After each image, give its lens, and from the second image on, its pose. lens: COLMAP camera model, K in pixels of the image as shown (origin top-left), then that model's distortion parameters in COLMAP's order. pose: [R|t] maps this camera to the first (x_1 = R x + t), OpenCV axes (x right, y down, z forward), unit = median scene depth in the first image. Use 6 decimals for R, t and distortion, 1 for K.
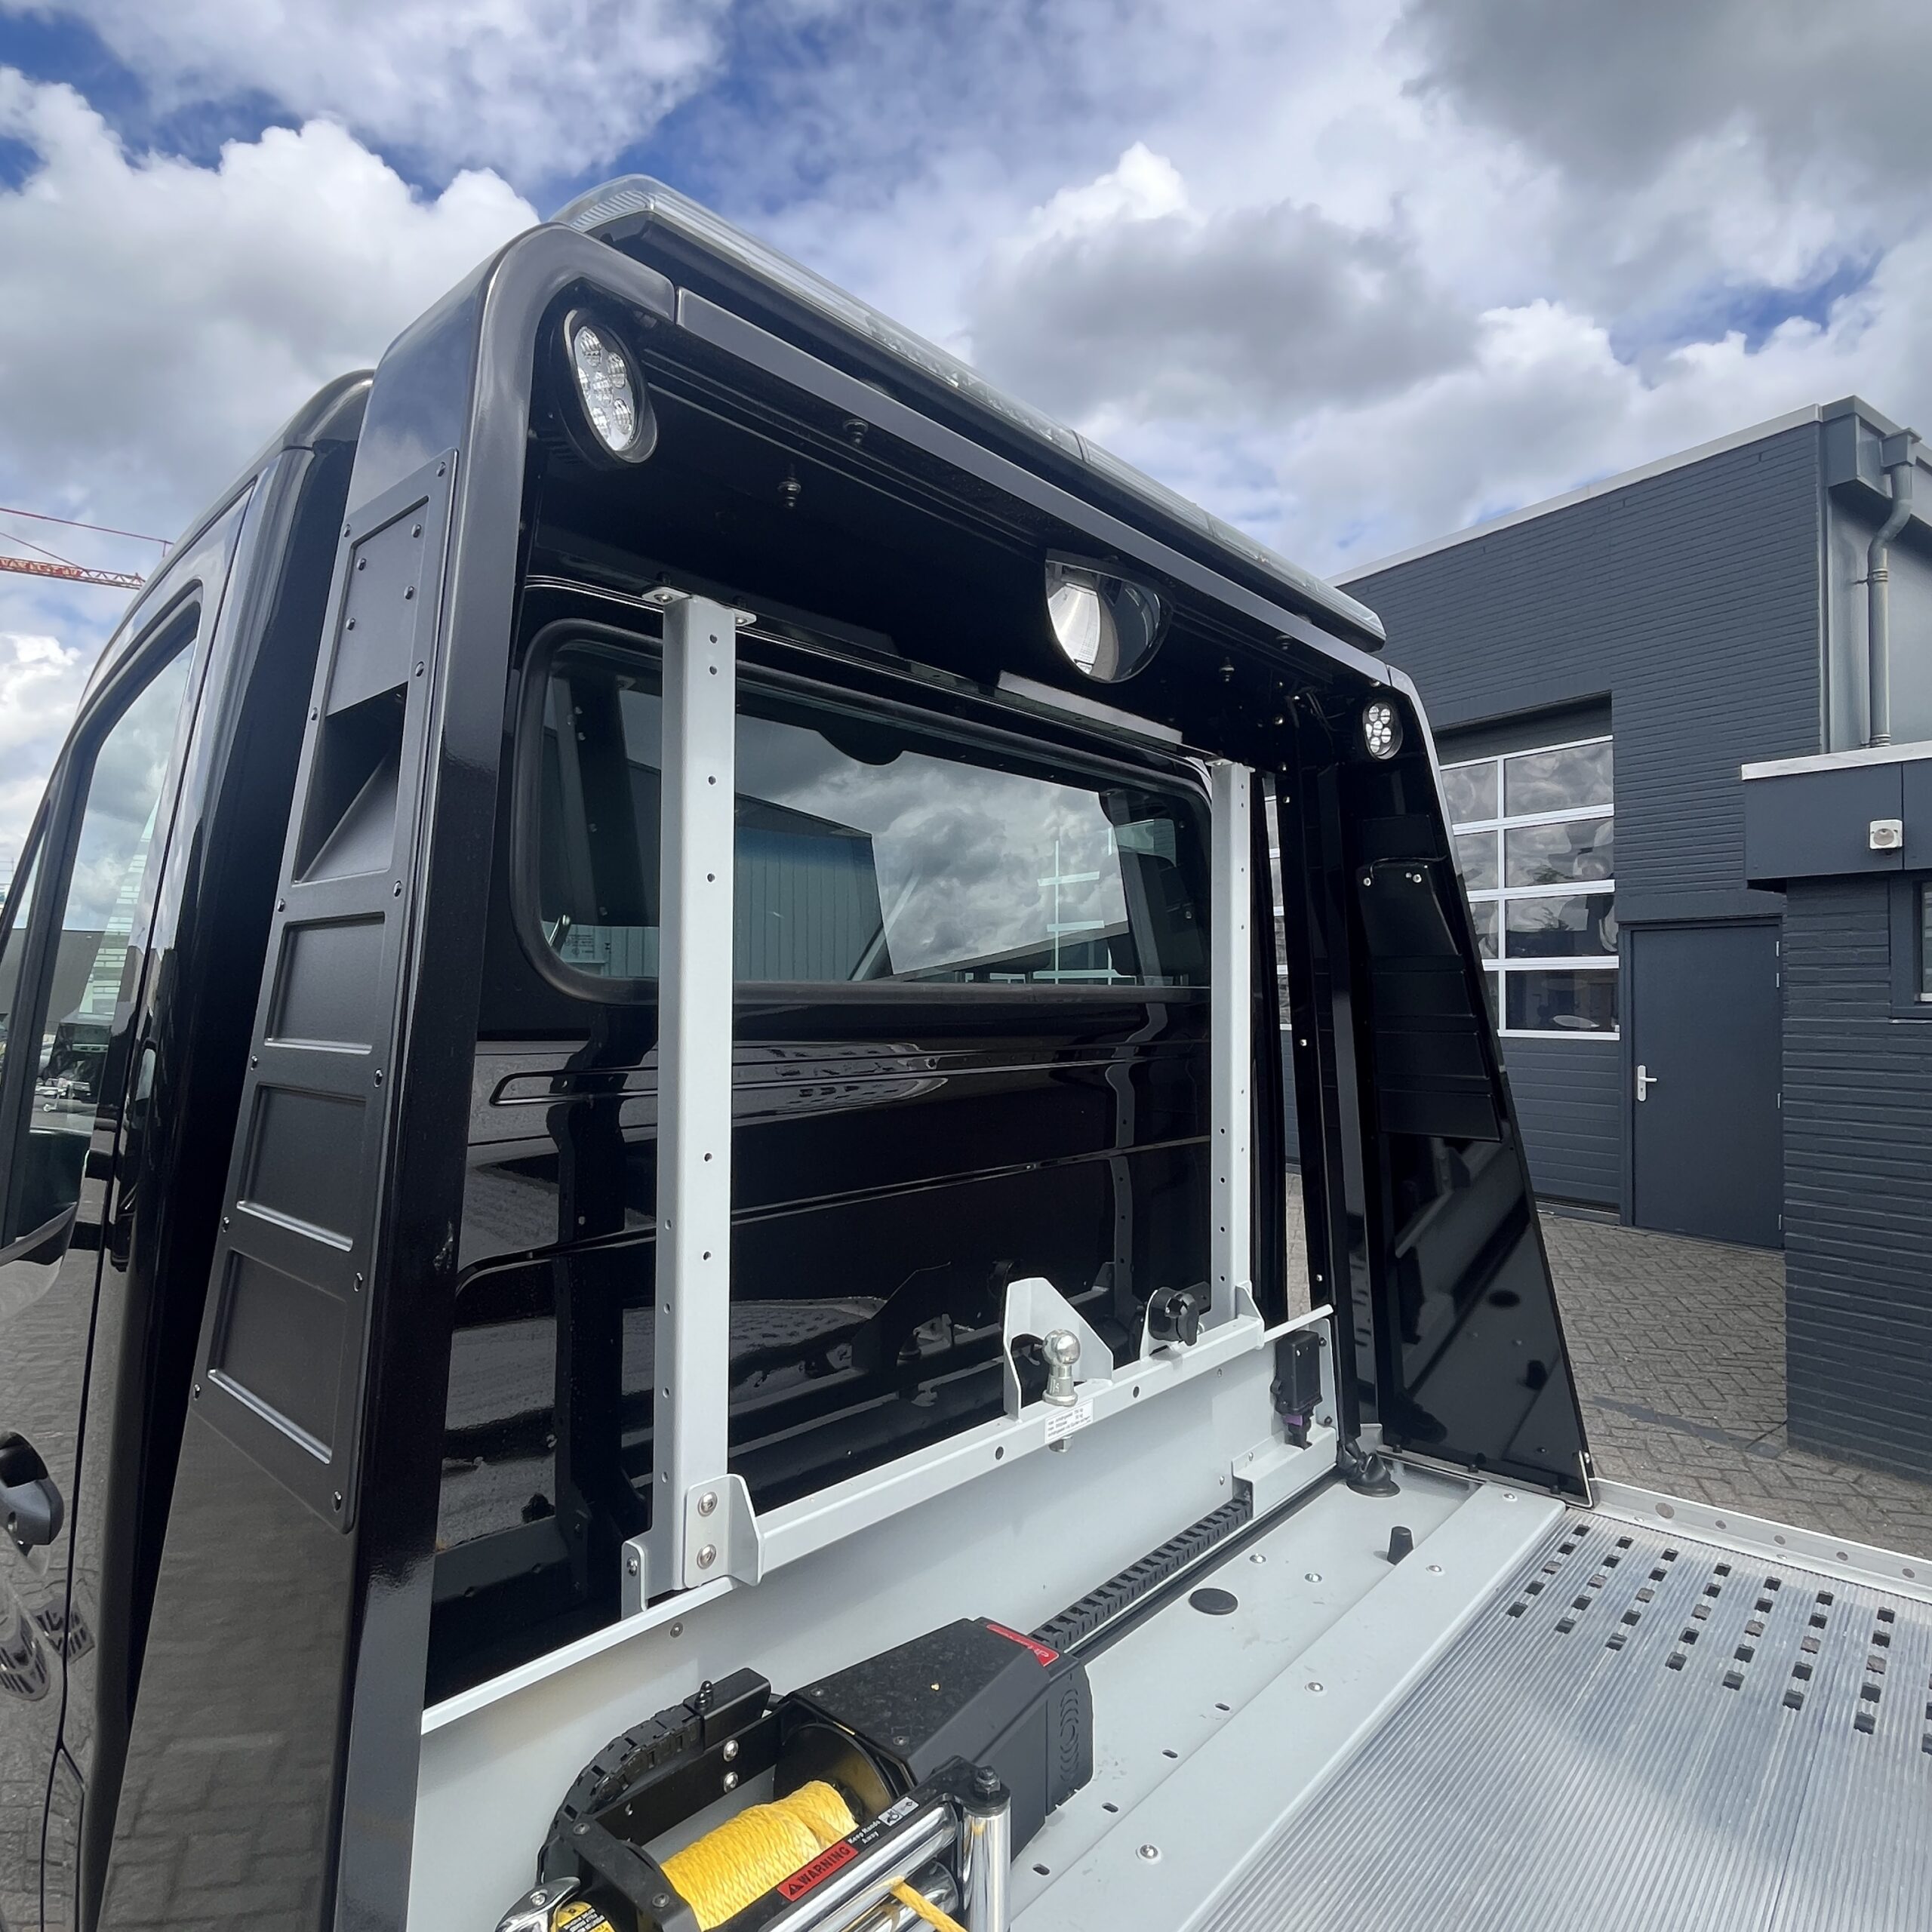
lens RADIAL K [[1177.7, 0, 966.0], [0, 1177.7, 966.0], [0, 0, 1]] dist [0.000891, -0.000097]
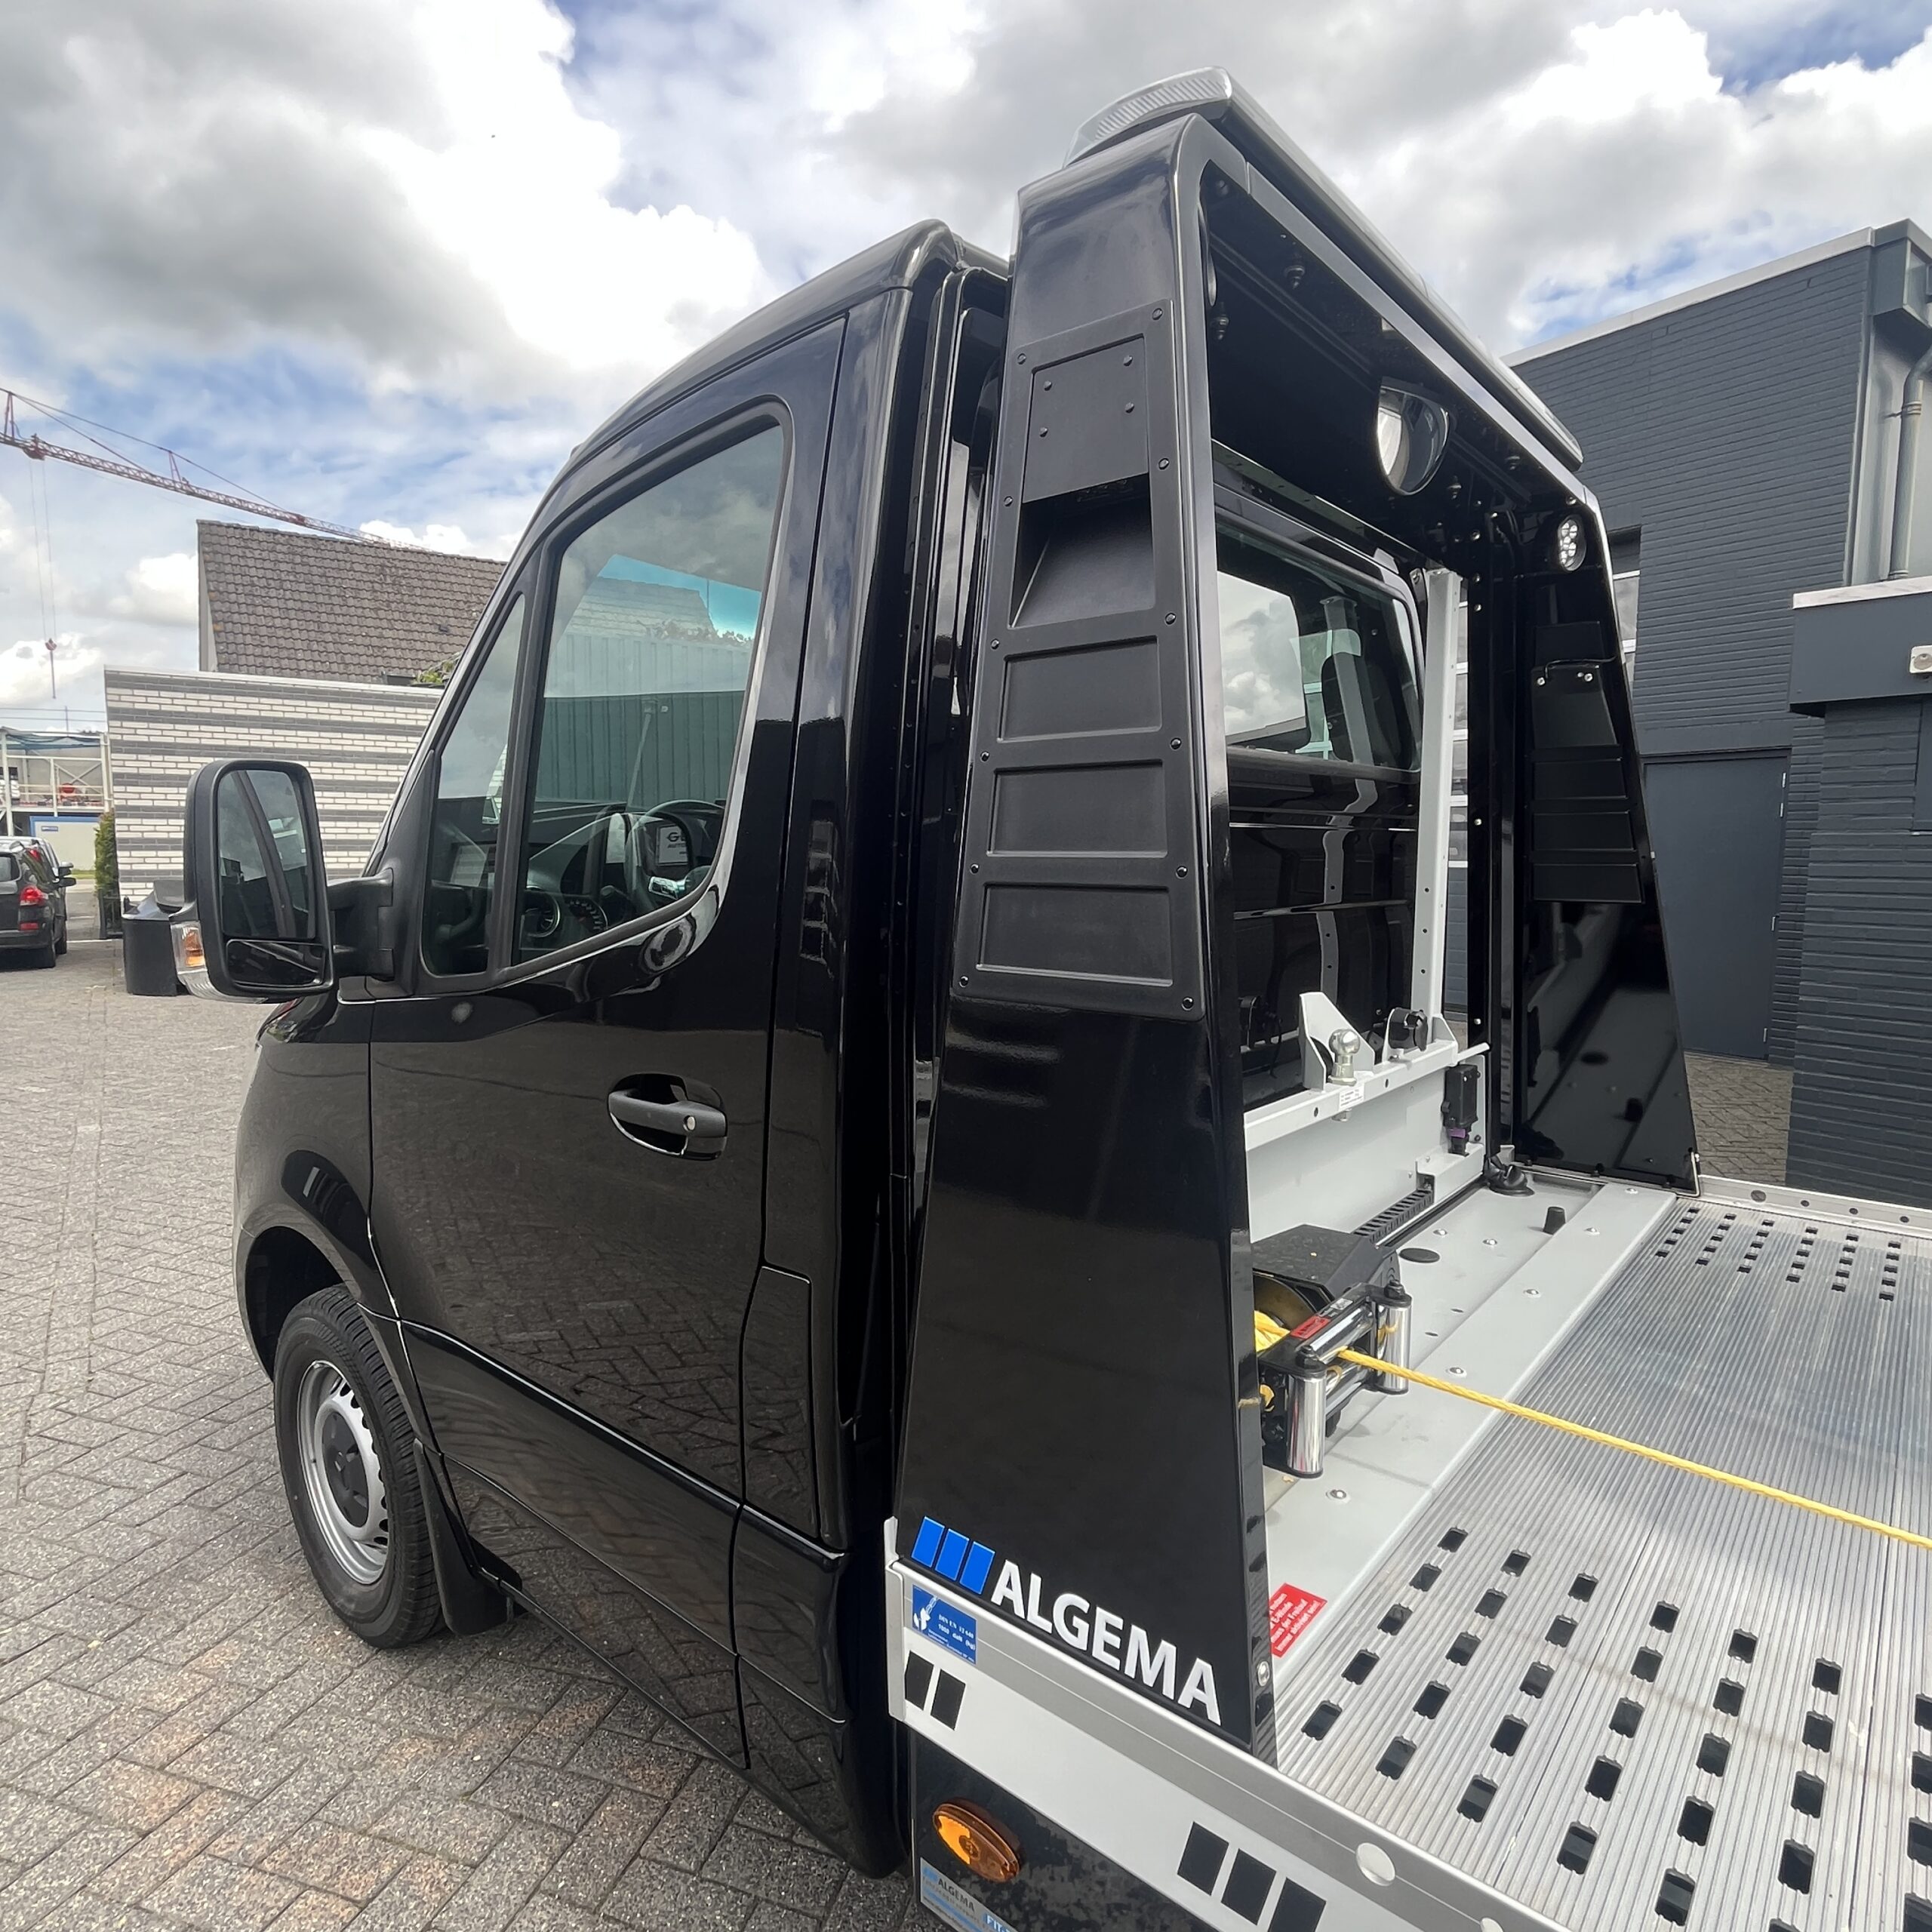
lens RADIAL K [[1179.3, 0, 966.0], [0, 1179.3, 966.0], [0, 0, 1]] dist [-0.002589, 0.000954]
pose [[0.999657, -0.005123, 0.025697, -0.248836], [0.001841, 0.992013, 0.126126, 0.057298], [-0.026138, -0.126035, 0.991681, -0.164020]]
